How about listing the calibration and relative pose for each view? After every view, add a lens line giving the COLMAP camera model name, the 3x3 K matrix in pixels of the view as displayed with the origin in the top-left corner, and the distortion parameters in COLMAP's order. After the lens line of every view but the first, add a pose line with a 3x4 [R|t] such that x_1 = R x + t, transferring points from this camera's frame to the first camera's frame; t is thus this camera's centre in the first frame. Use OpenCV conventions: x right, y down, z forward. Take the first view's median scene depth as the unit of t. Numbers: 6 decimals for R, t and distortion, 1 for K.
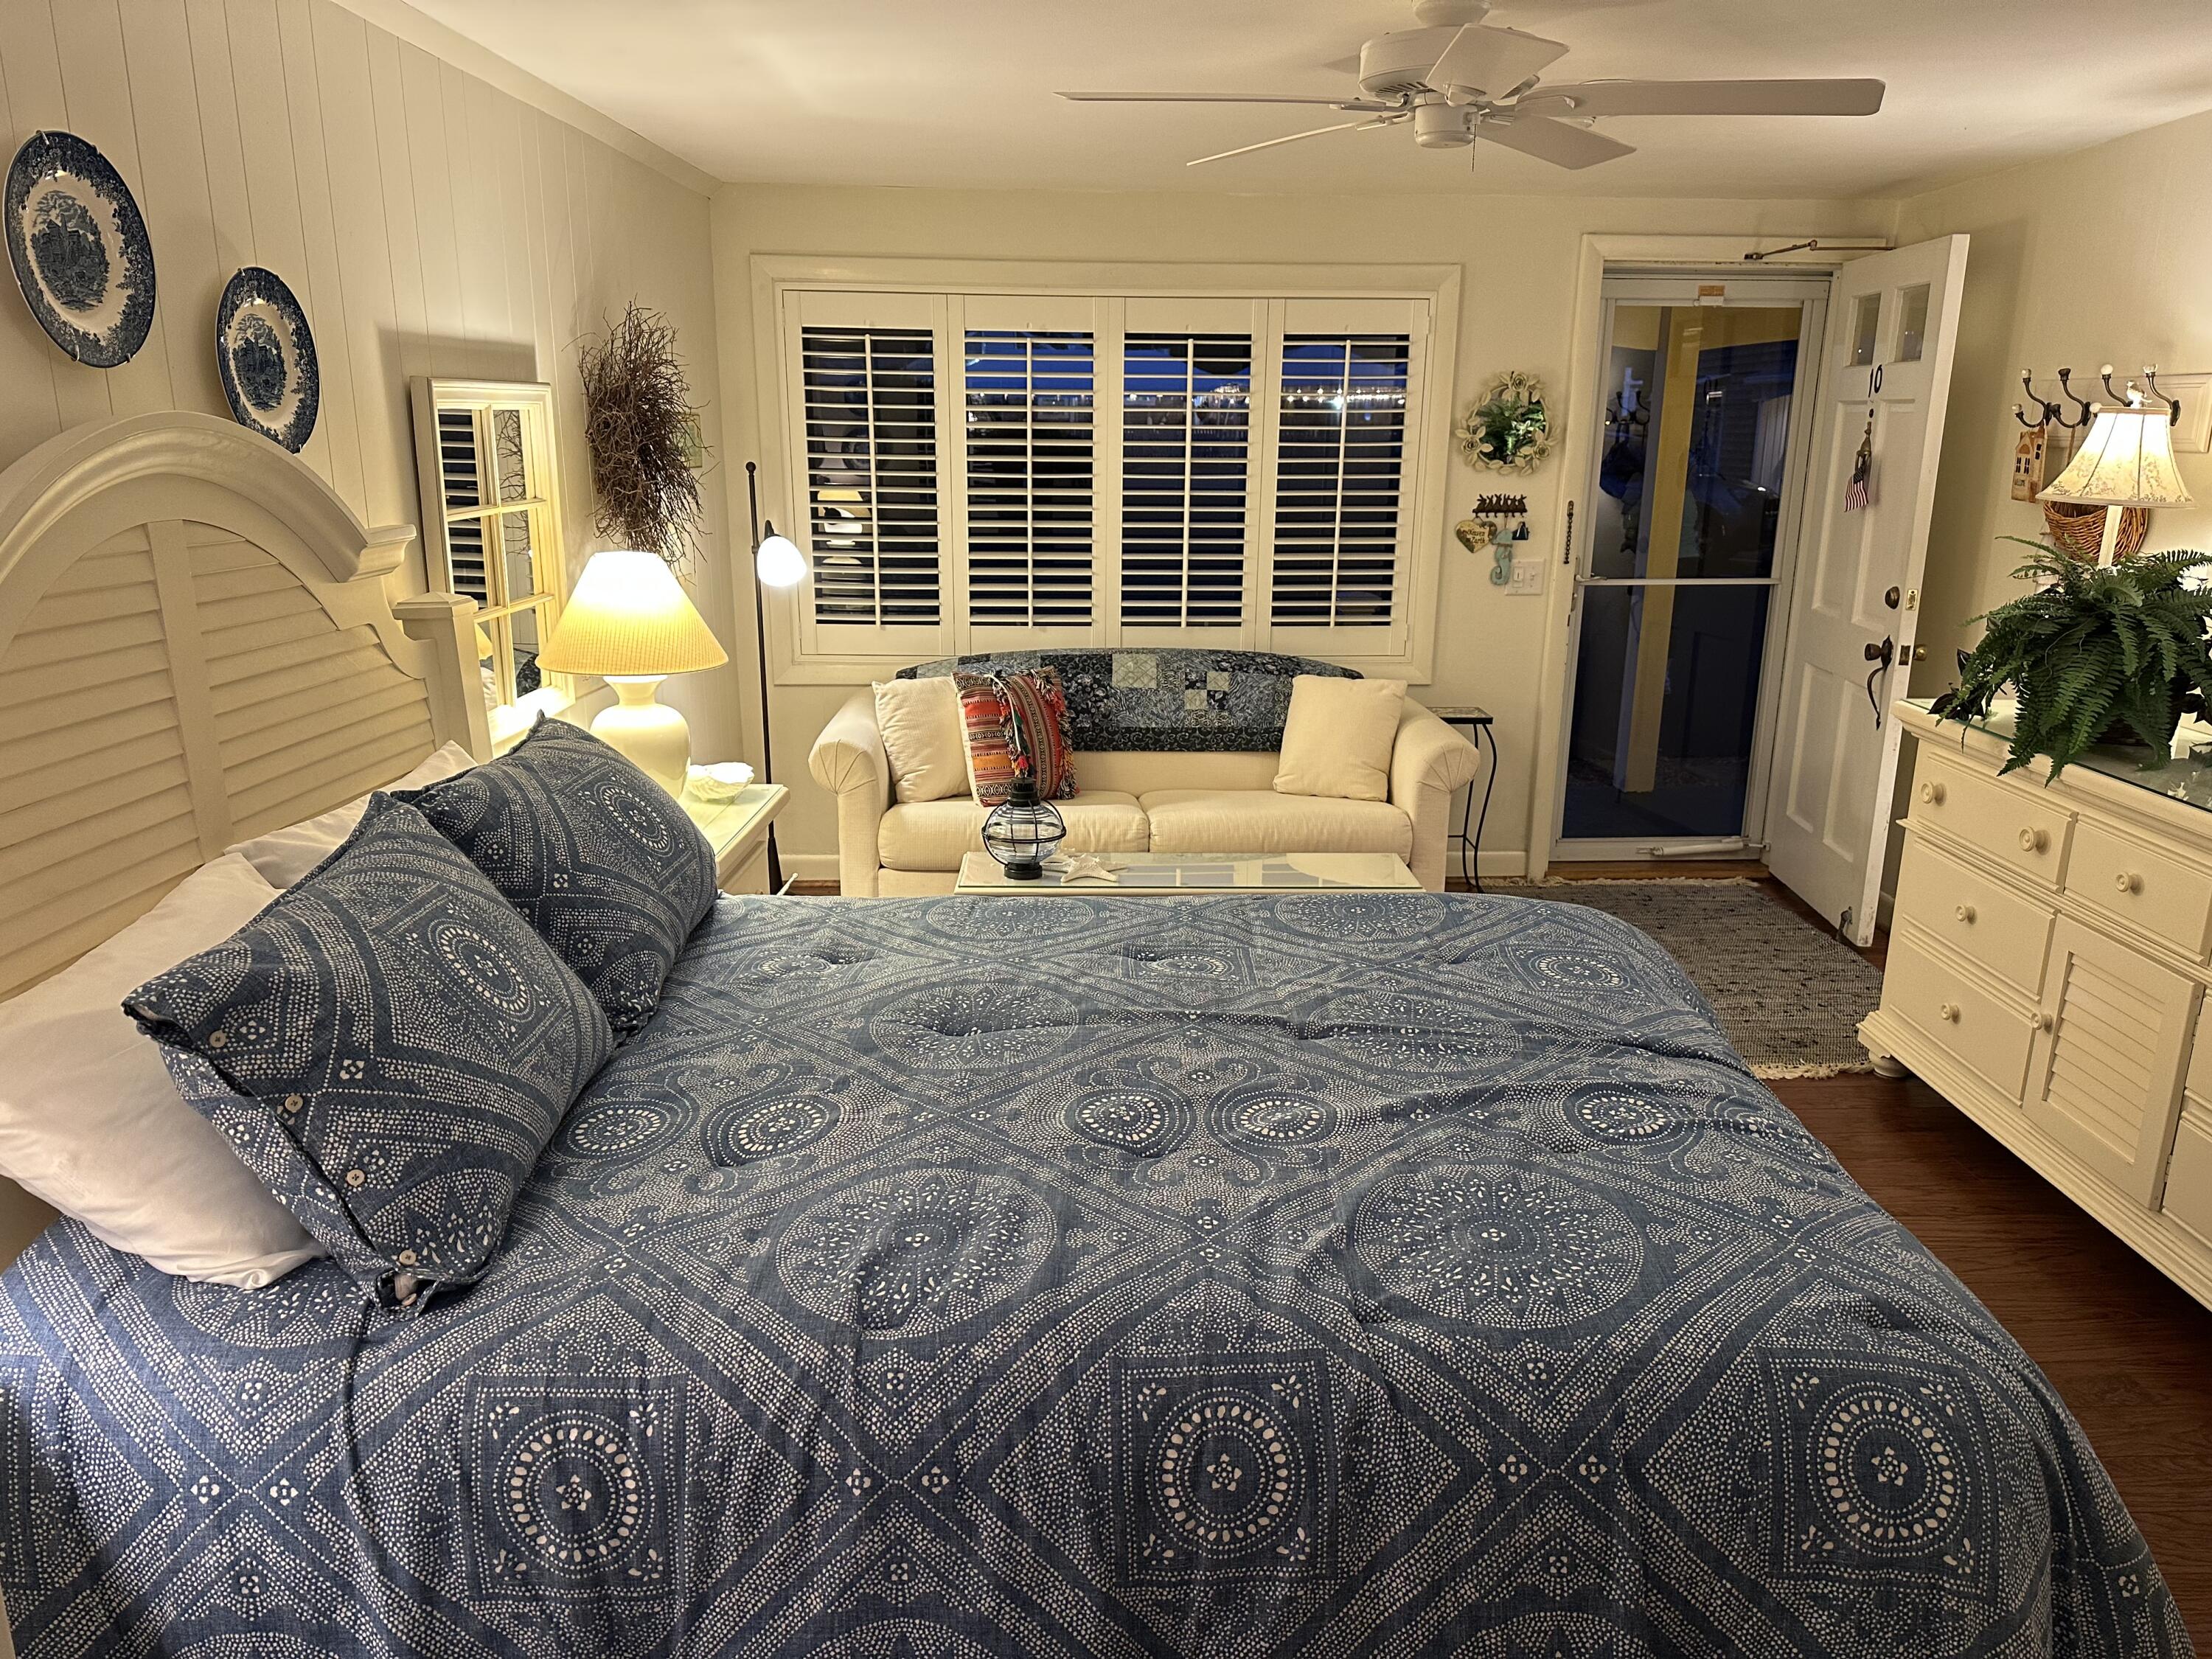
lens RADIAL K [[1568.0, 0, 1114.6], [0, 1568.0, 832.4], [0, 0, 1]] dist [0.067996, -0.083734]
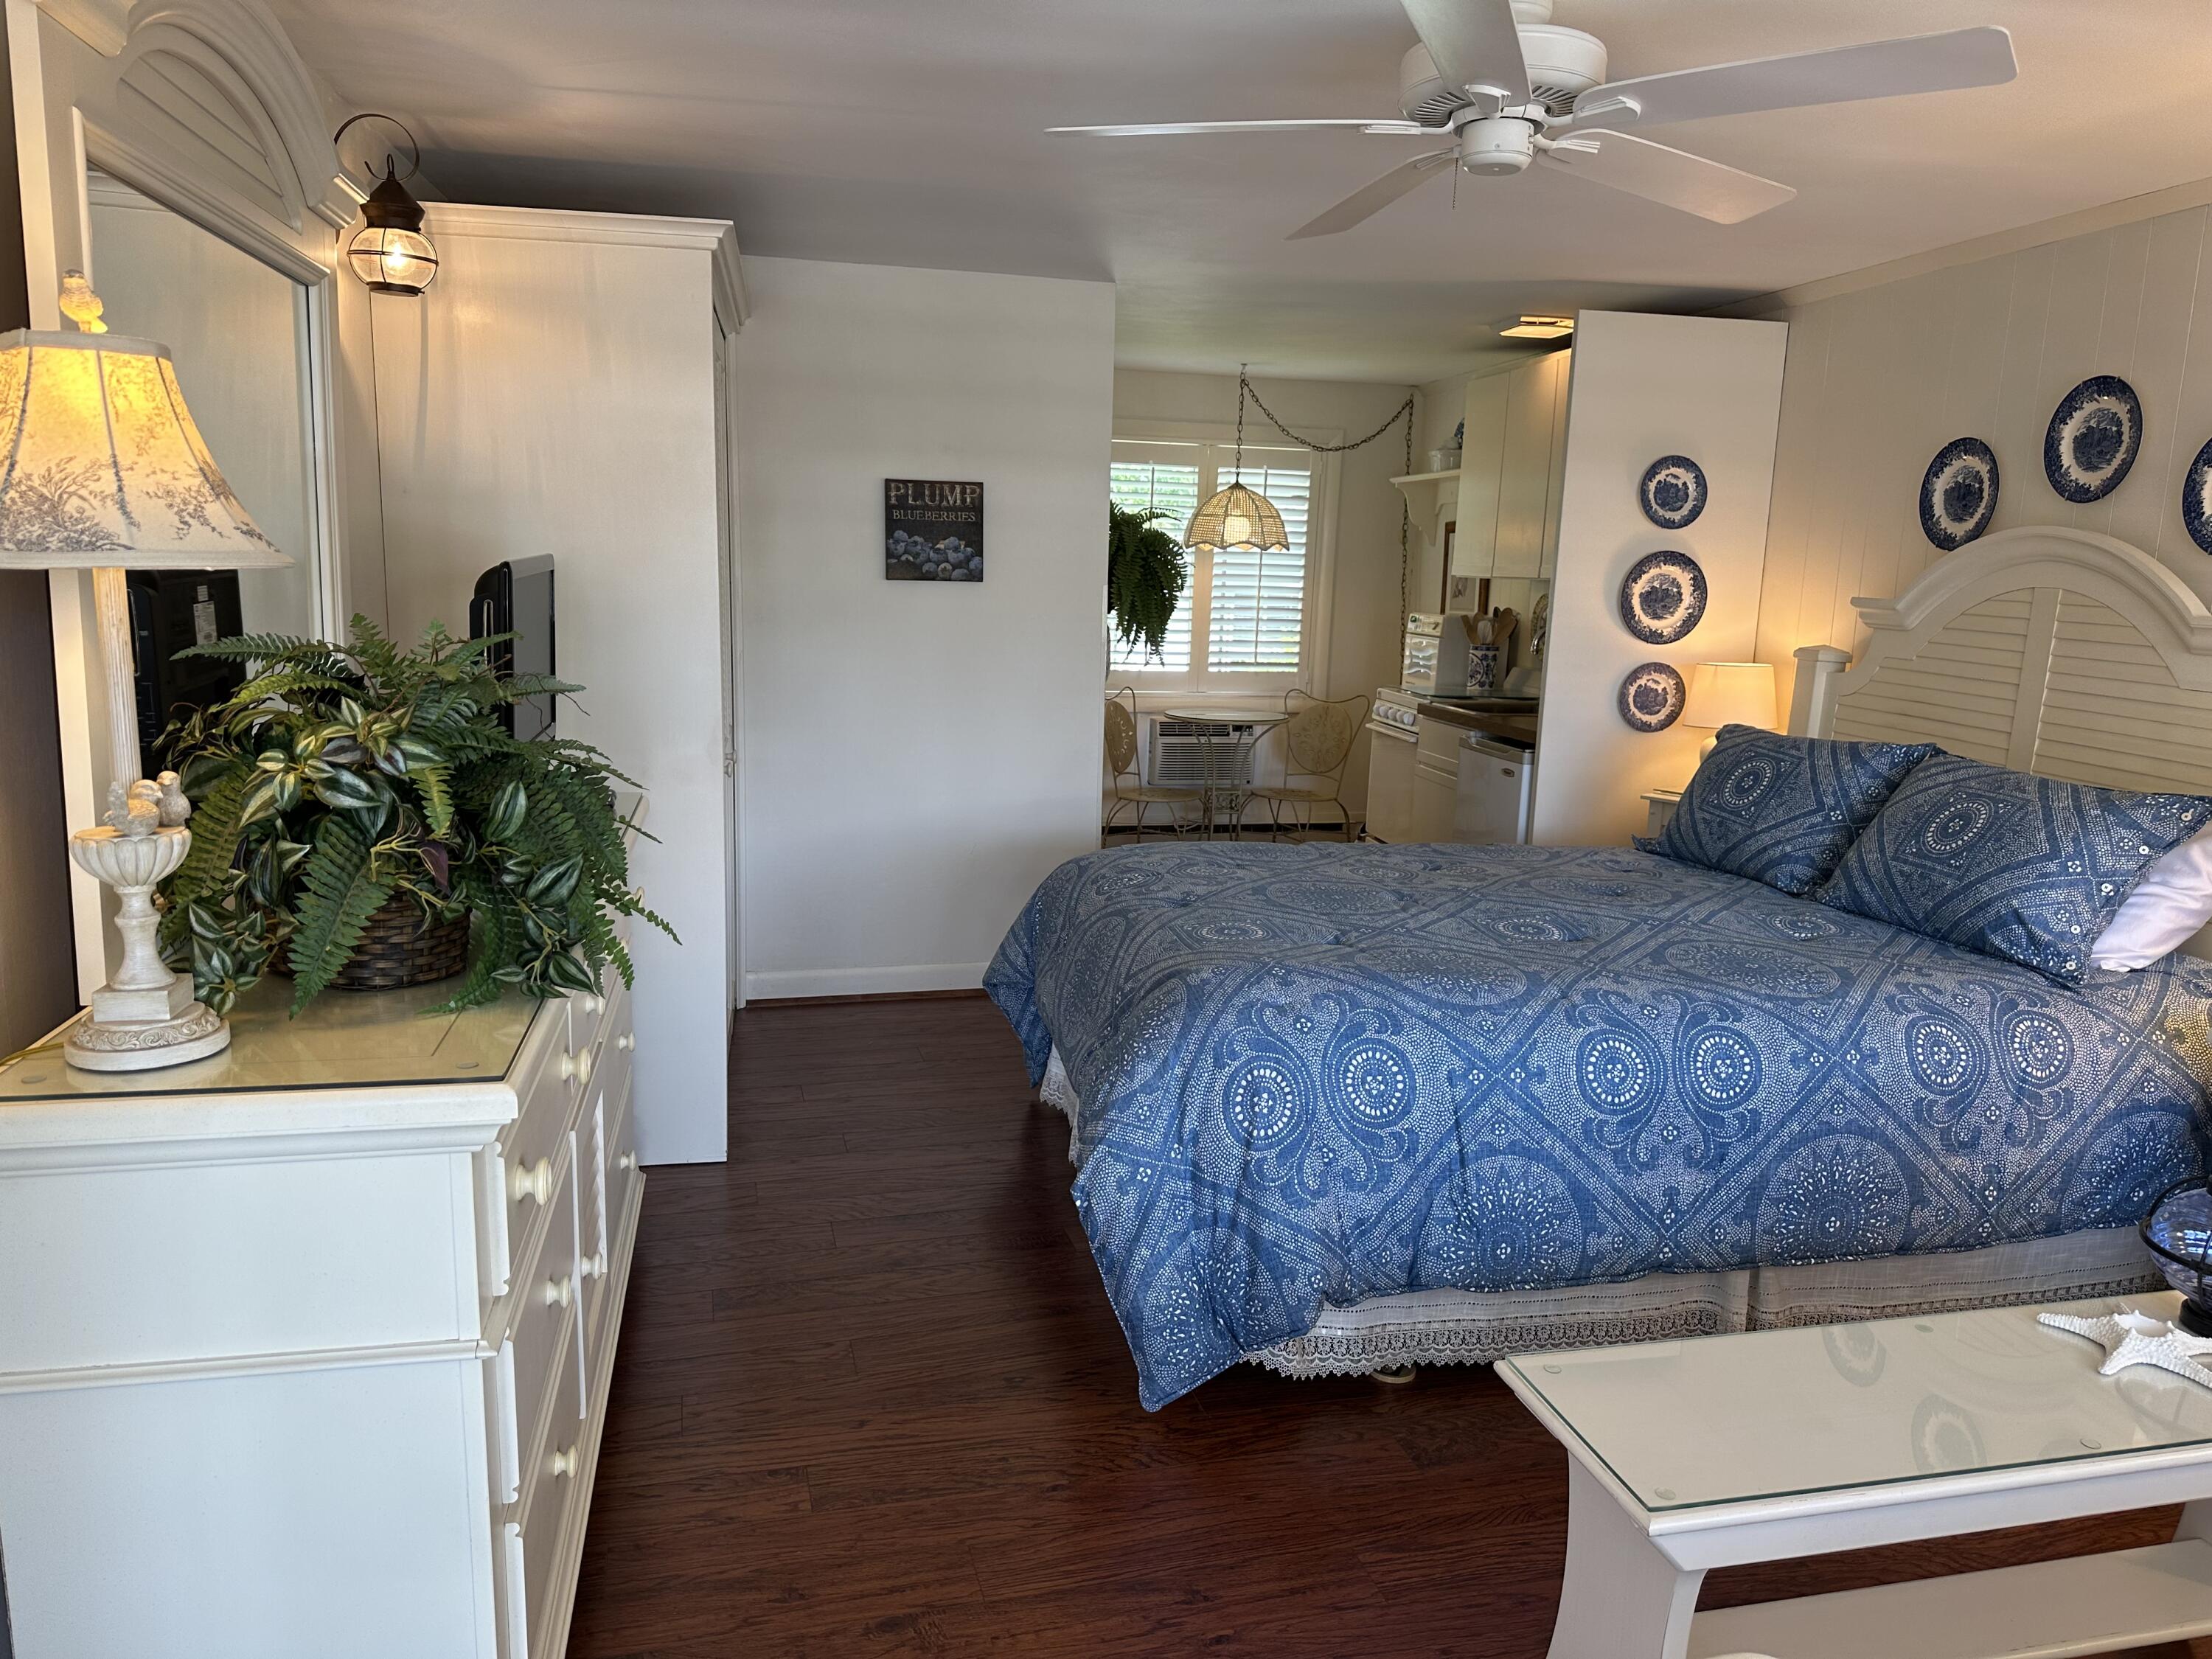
lens RADIAL K [[1568.0, 0, 1114.6], [0, 1568.0, 832.4], [0, 0, 1]] dist [0.067996, -0.083734]
pose [[-0.970501, 0.012038, -0.240794, 0.545492], [-0.091205, 0.906199, 0.412899, -0.387617], [0.223178, 0.422681, -0.878369, 1.643782]]
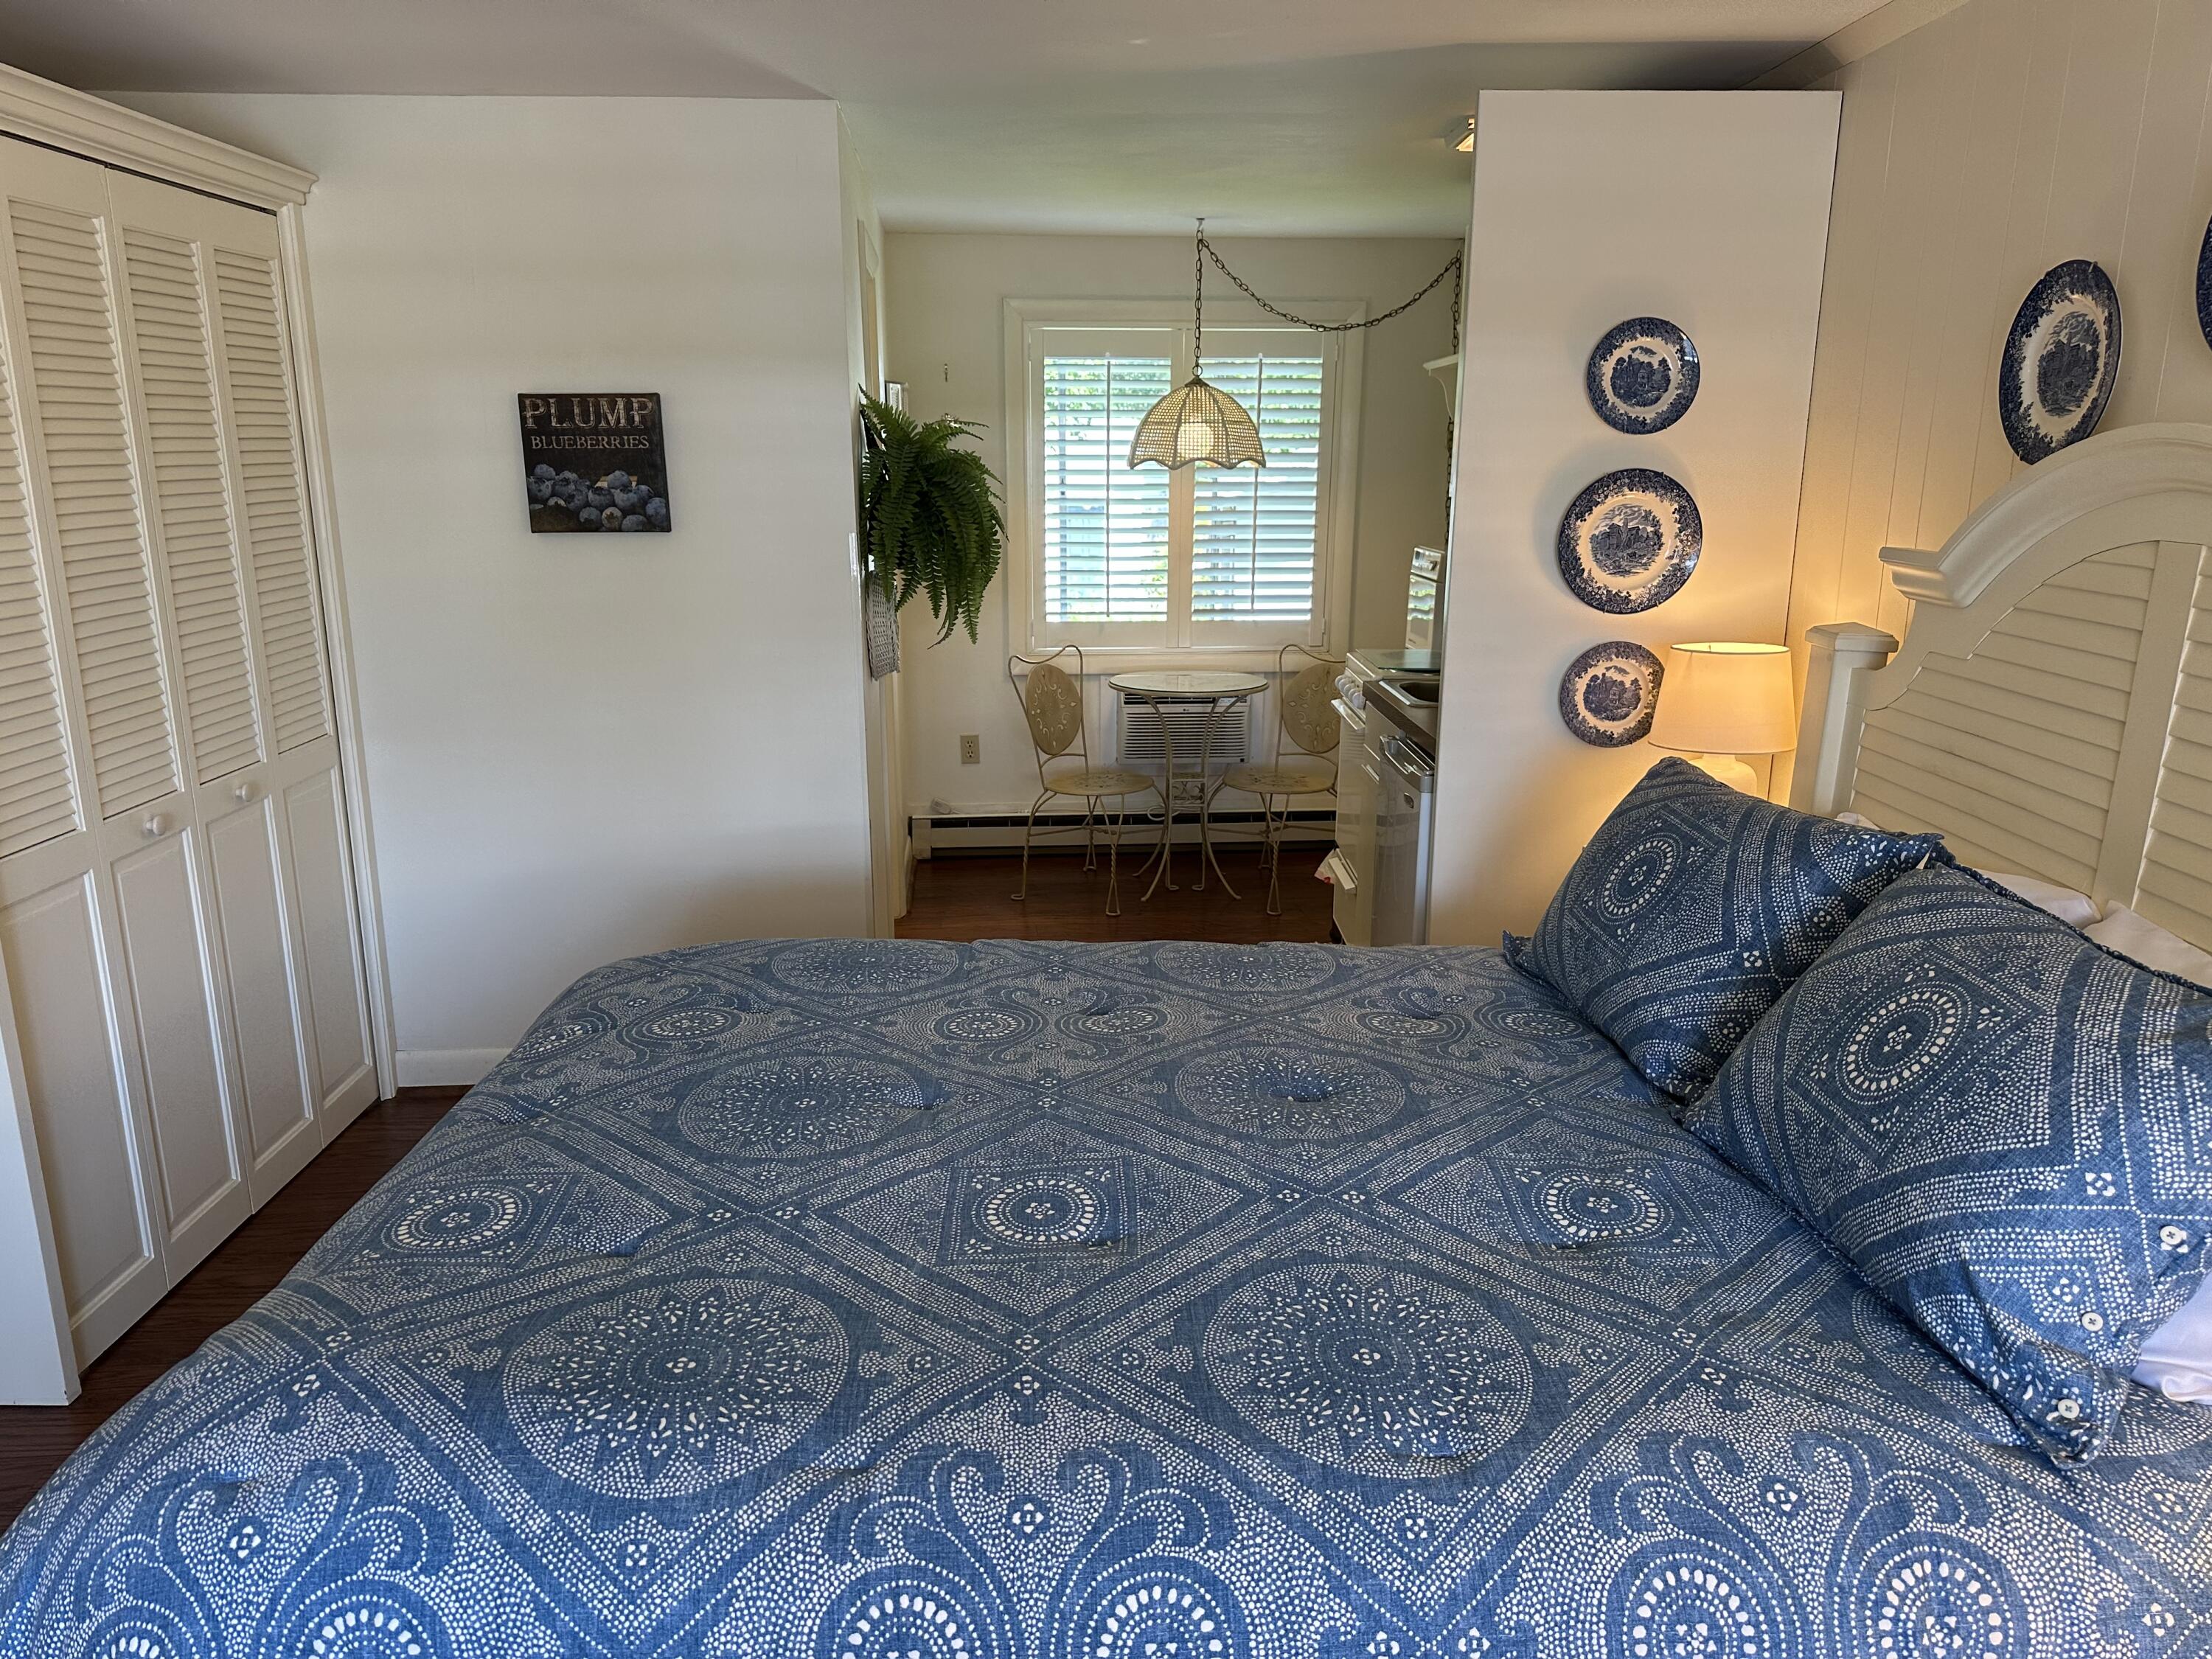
lens RADIAL K [[1570.4, 0, 1112.1], [0, 1570.4, 840.4], [0, 0, 1]] dist [0.069943, -0.067864]
pose [[-0.997744, 0.012548, -0.065951, 0.045131], [-0.020819, 0.876120, 0.481644, -0.317383], [0.063825, 0.481931, -0.873882, 1.256897]]
